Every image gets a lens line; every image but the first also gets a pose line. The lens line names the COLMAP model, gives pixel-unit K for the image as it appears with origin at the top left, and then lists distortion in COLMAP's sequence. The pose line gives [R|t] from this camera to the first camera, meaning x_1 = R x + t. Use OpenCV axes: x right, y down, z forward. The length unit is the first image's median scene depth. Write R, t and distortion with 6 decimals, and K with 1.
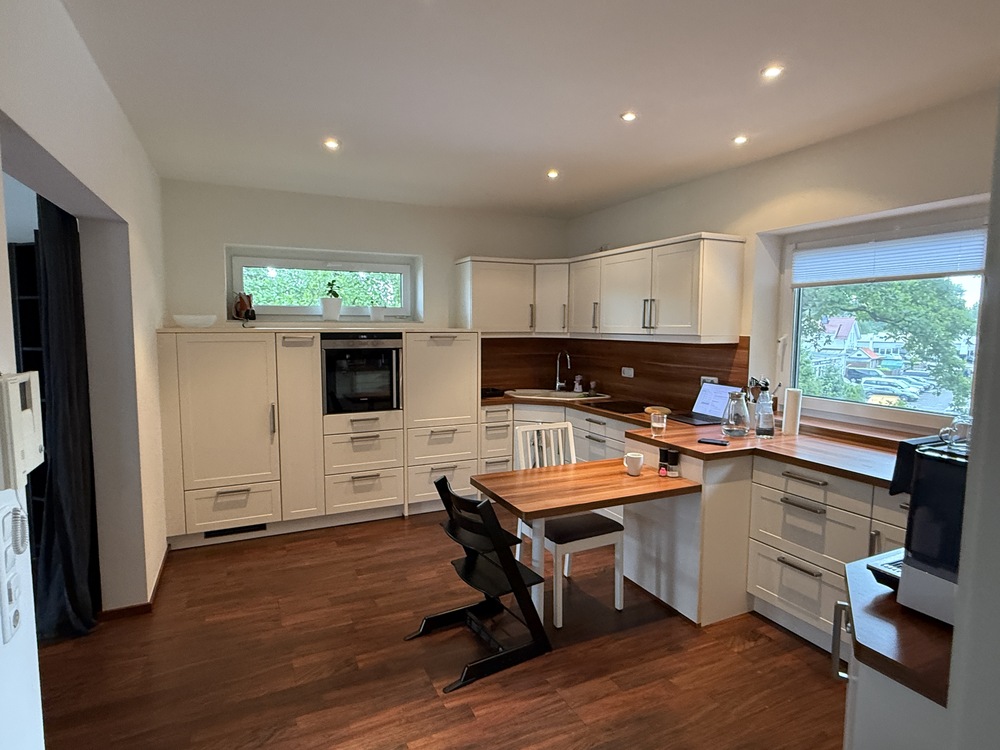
lens RADIAL K [[549.5, 0, 498.5], [0, 549.5, 375.5], [0, 0, 1]] dist [-0.002508, 0.000809]
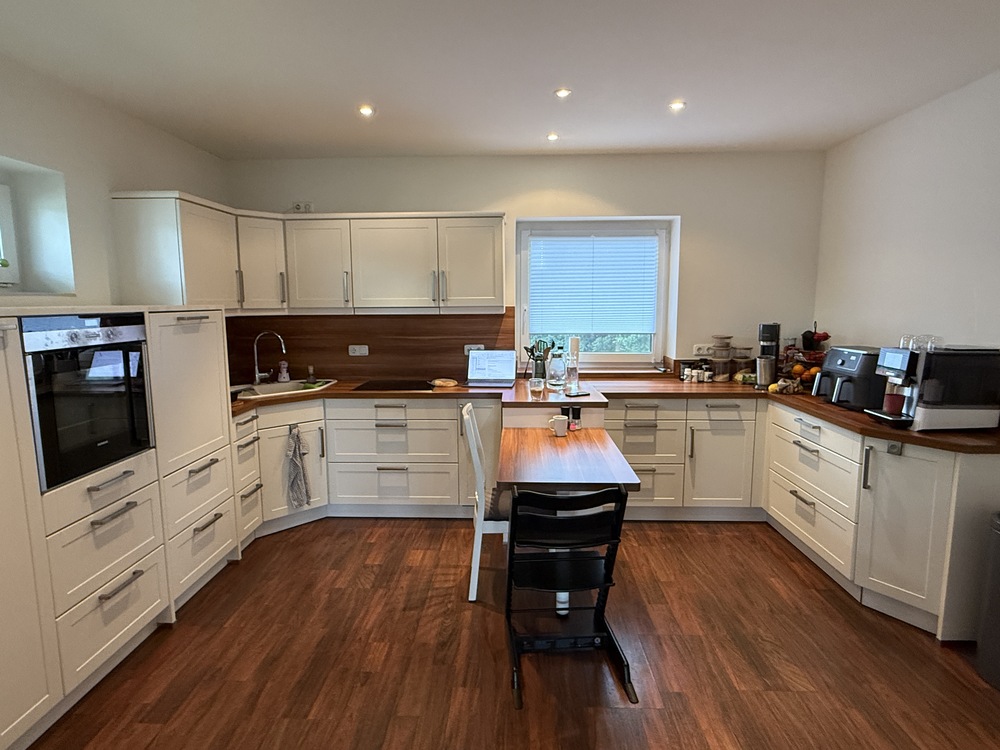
lens RADIAL K [[549.5, 0, 497.4], [0, 549.5, 371.6], [0, 0, 1]] dist [-0.002508, 0.000809]
pose [[0.454615, -0.122639, 0.882205, -0.514618], [0.089427, 0.991755, 0.091784, -0.037375], [-0.886187, 0.037167, 0.461834, 0.419974]]
